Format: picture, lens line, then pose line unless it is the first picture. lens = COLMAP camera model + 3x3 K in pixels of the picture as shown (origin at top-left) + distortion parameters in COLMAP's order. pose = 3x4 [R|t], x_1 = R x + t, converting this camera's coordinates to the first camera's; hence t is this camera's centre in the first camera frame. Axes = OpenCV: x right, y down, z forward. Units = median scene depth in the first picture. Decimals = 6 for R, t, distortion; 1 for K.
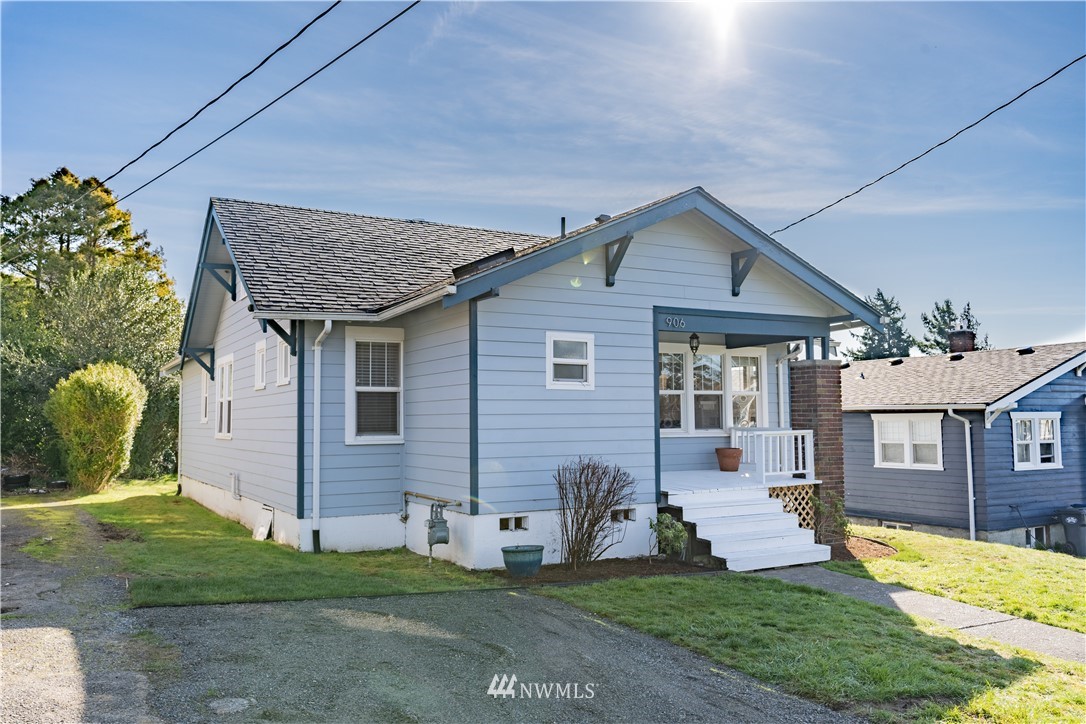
lens RADIAL K [[837.8, 0, 536.1], [0, 837.8, 354.6], [0, 0, 1]] dist [0.003413, -0.000513]
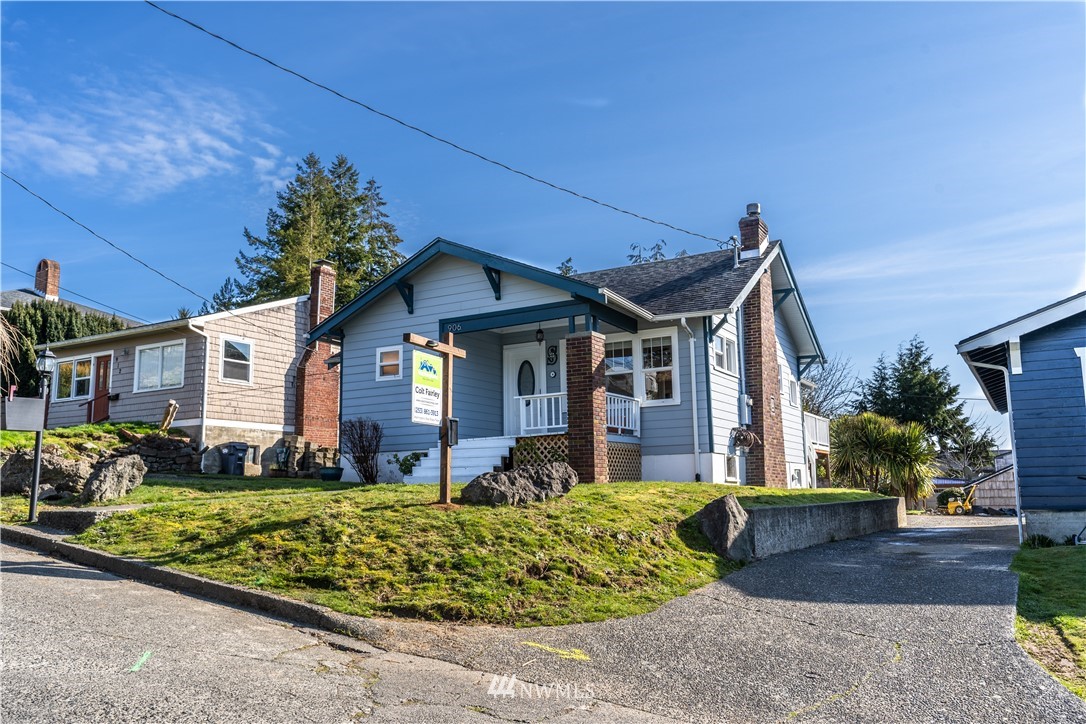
lens RADIAL K [[837.8, 0, 540.8], [0, 837.8, 359.1], [0, 0, 1]] dist [0.003413, -0.000513]
pose [[0.513065, -0.138764, -0.847059, 1.518699], [0.077430, 0.990305, -0.115331, 0.202699], [0.854850, -0.006415, 0.518835, 0.370699]]
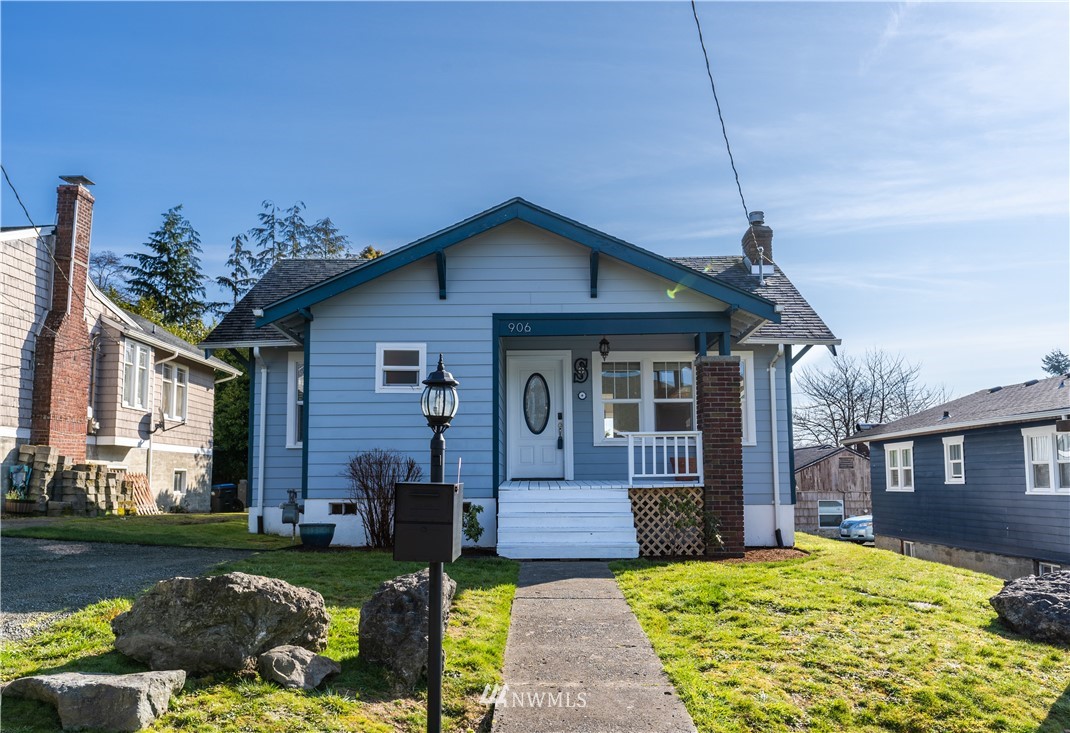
lens RADIAL K [[896.8, 0, 531.8], [0, 896.8, 377.0], [0, 0, 1]] dist [0.000711, 0.004922]
pose [[0.873706, -0.051670, -0.483703, 0.734383], [0.036366, 0.998498, -0.040975, 0.071313], [0.485093, 0.018209, 0.874273, 0.028296]]
